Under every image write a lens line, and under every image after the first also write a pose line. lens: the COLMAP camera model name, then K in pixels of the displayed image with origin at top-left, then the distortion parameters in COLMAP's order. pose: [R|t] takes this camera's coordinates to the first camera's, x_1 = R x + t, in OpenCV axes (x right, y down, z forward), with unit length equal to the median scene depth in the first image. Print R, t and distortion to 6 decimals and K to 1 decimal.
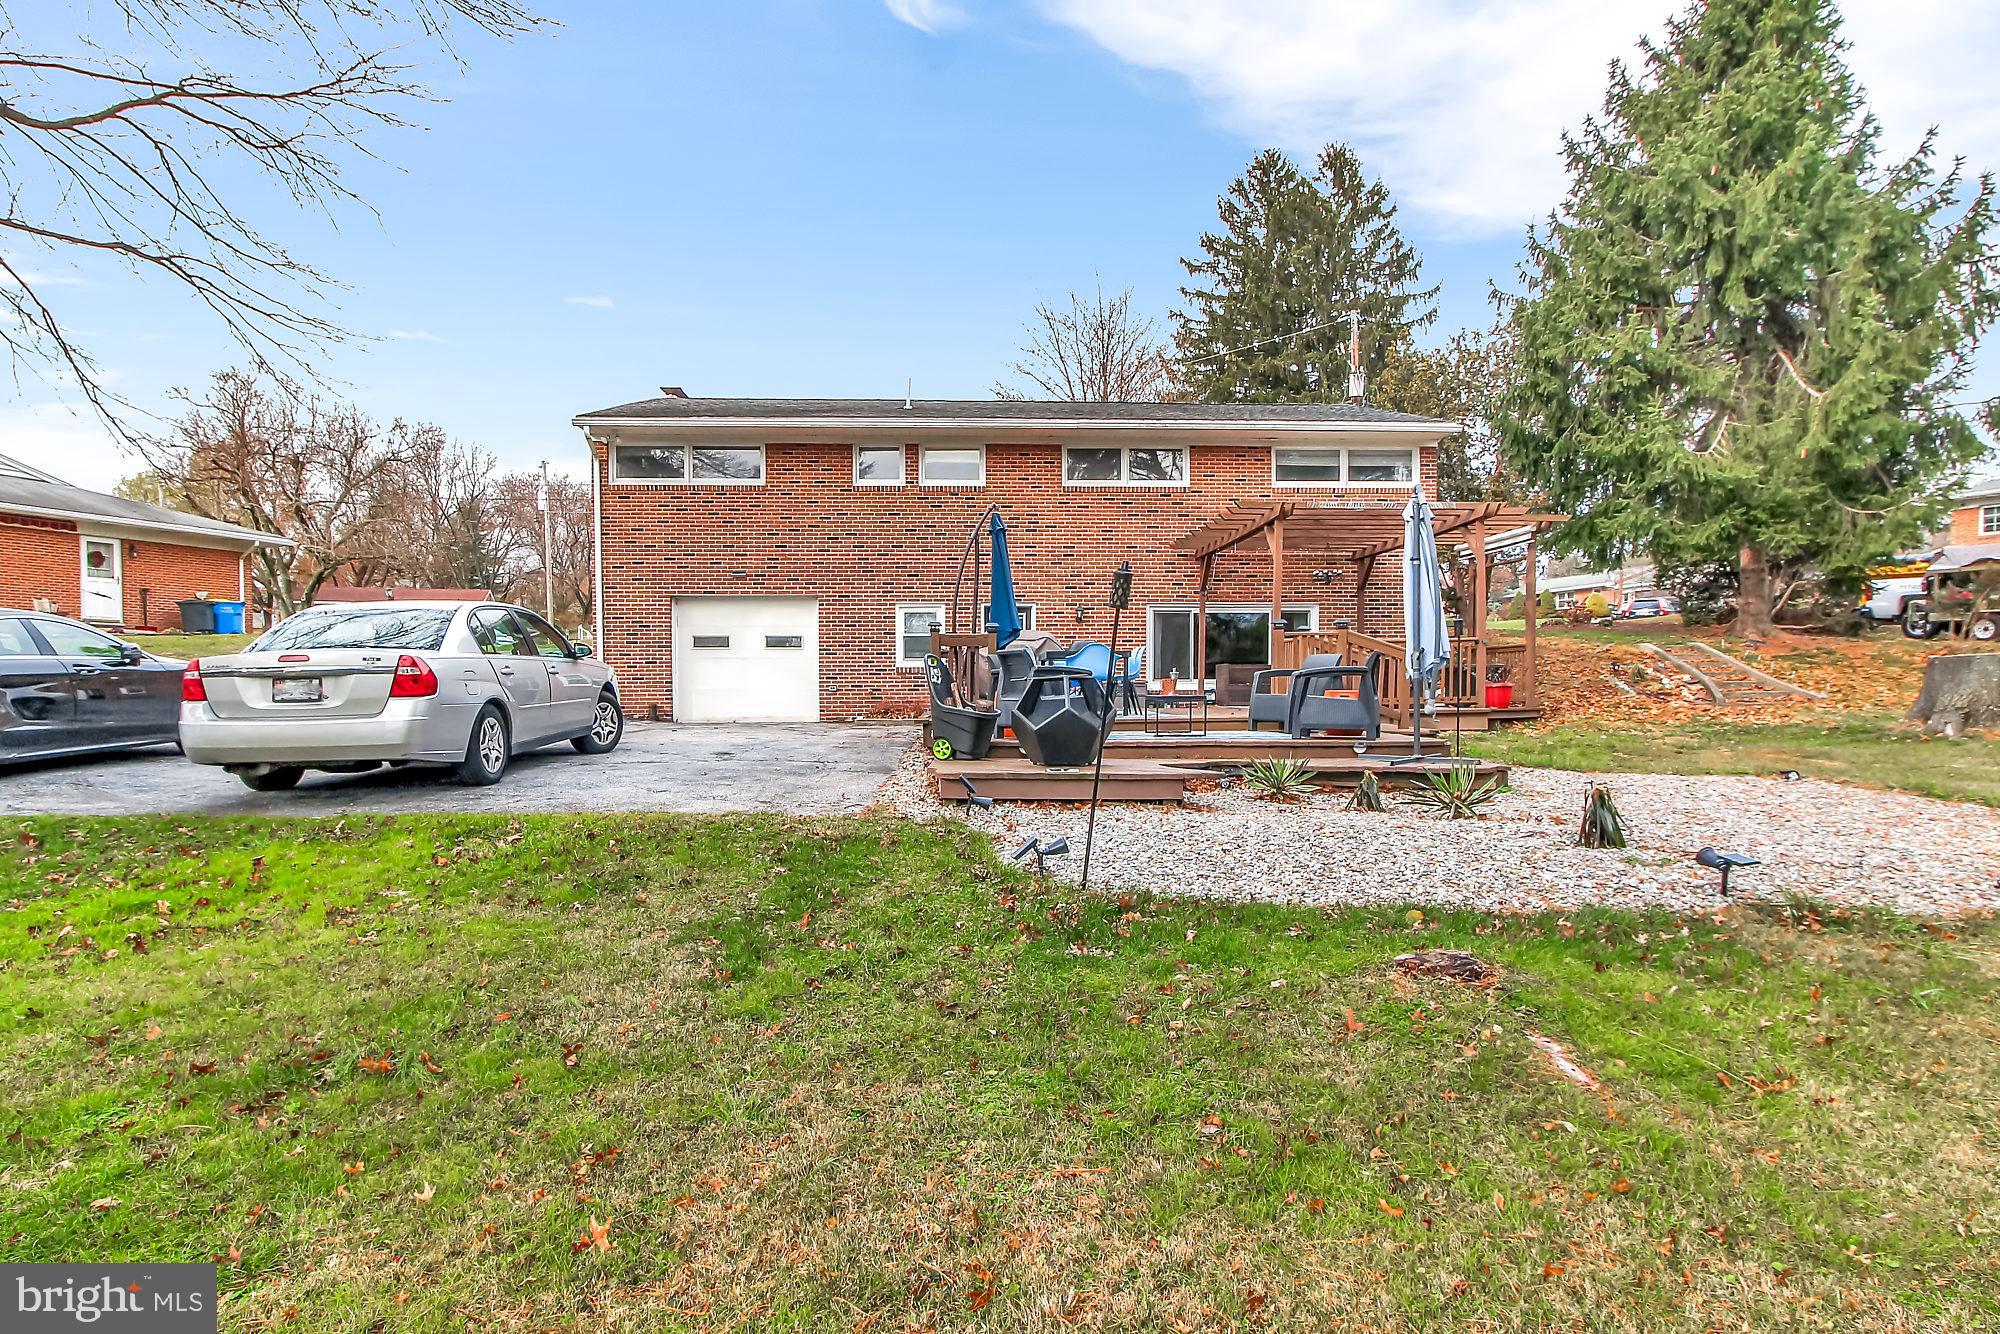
lens RADIAL K [[948.7, 0, 996.6], [0, 948.7, 671.9], [0, 0, 1]] dist [-0.014268, -0.000712]
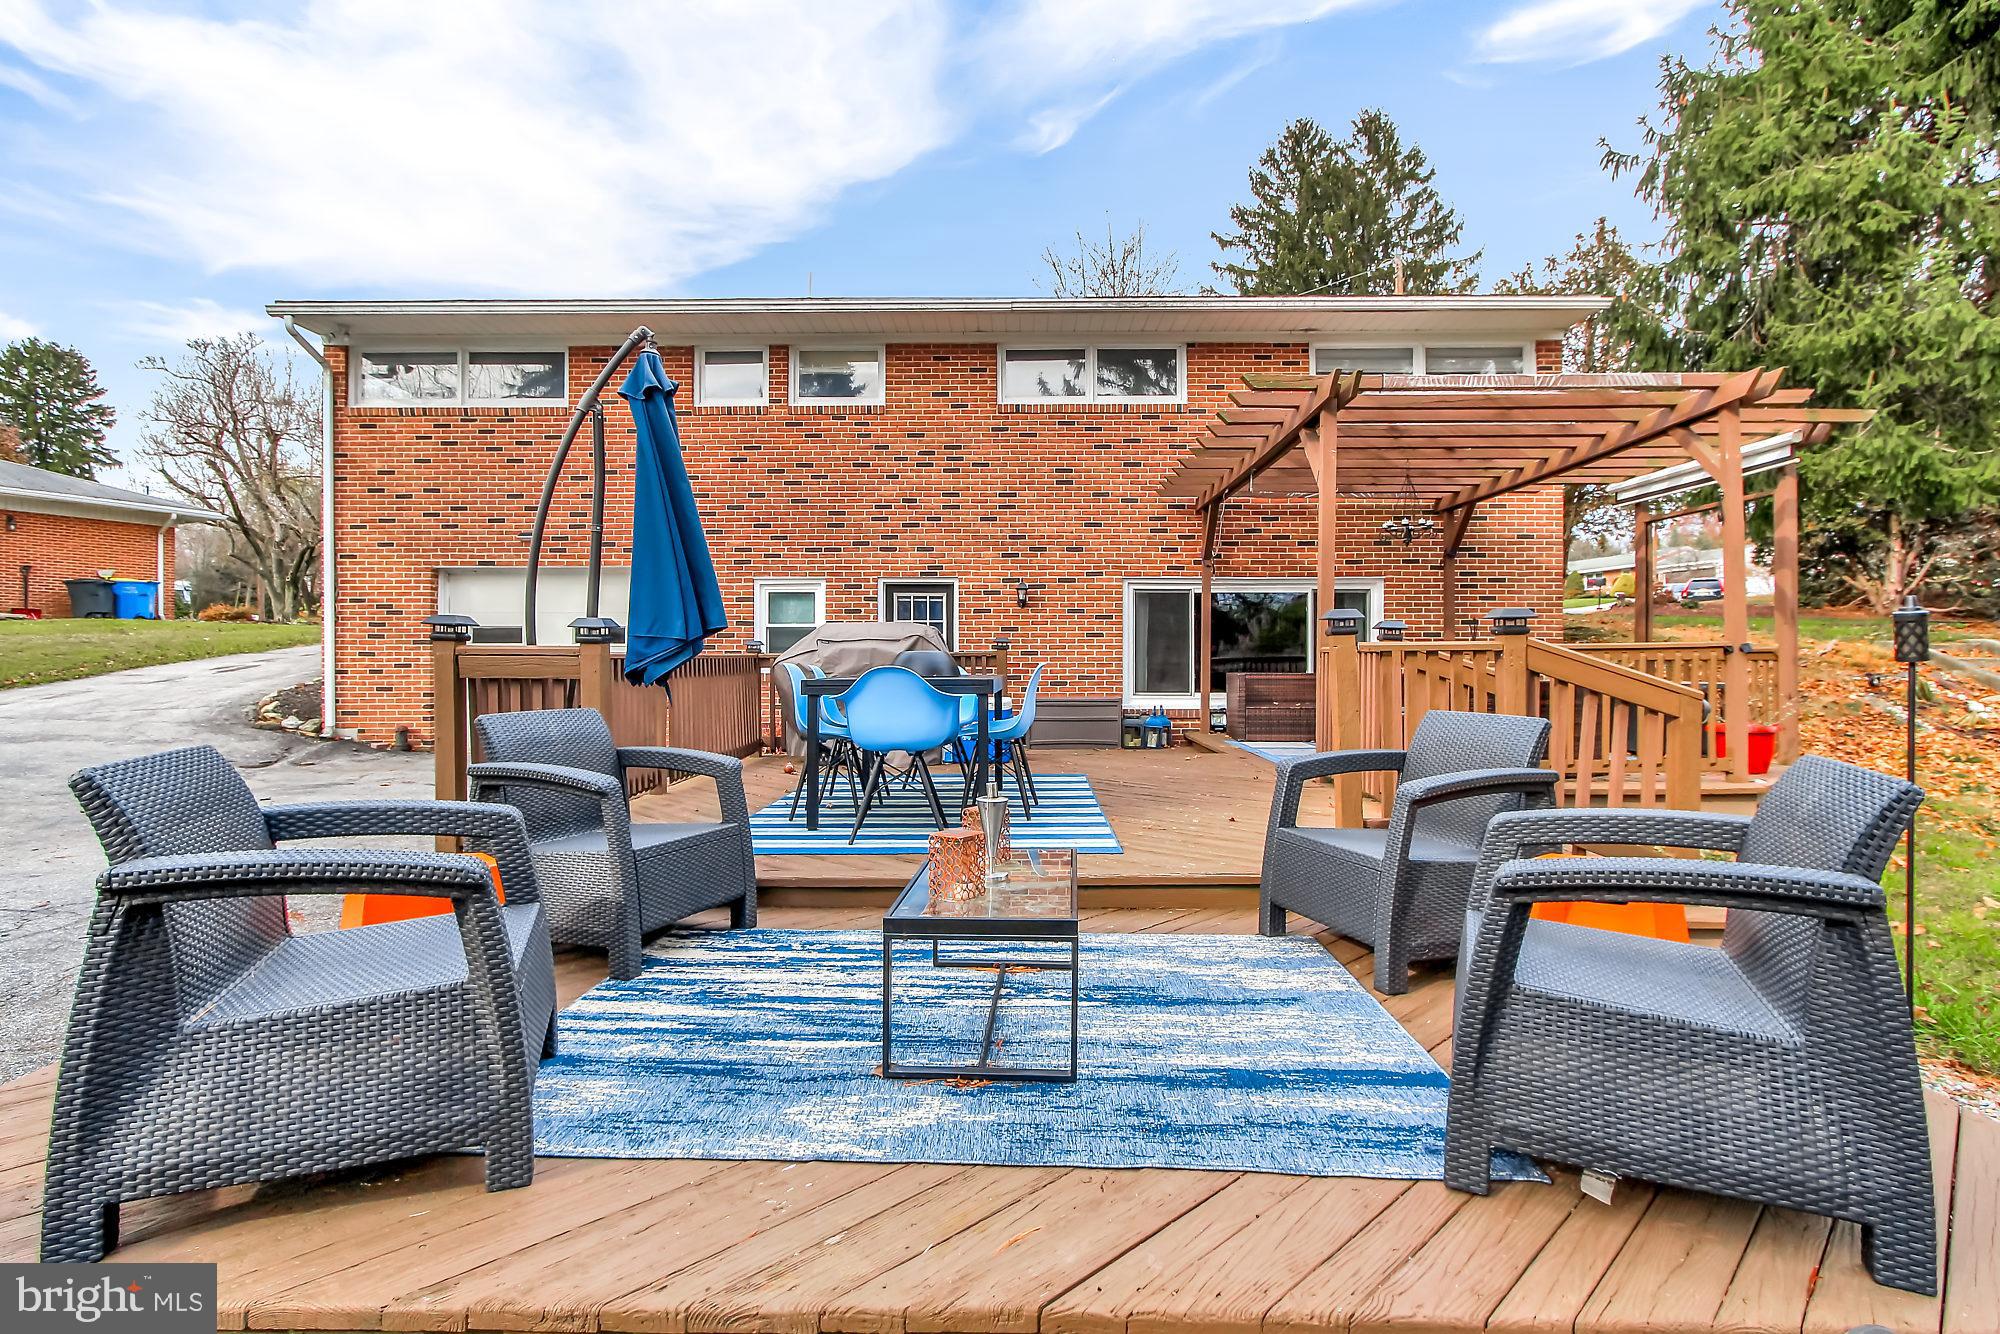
lens RADIAL K [[948.7, 0, 1019.5], [0, 948.7, 633.1], [0, 0, 1]] dist [-0.014268, -0.000712]
pose [[0.999929, -0.000106, -0.011907, 0.089969], [-0.000135, 0.999796, -0.020180, -0.019739], [0.011907, 0.020180, 0.999725, 0.321465]]
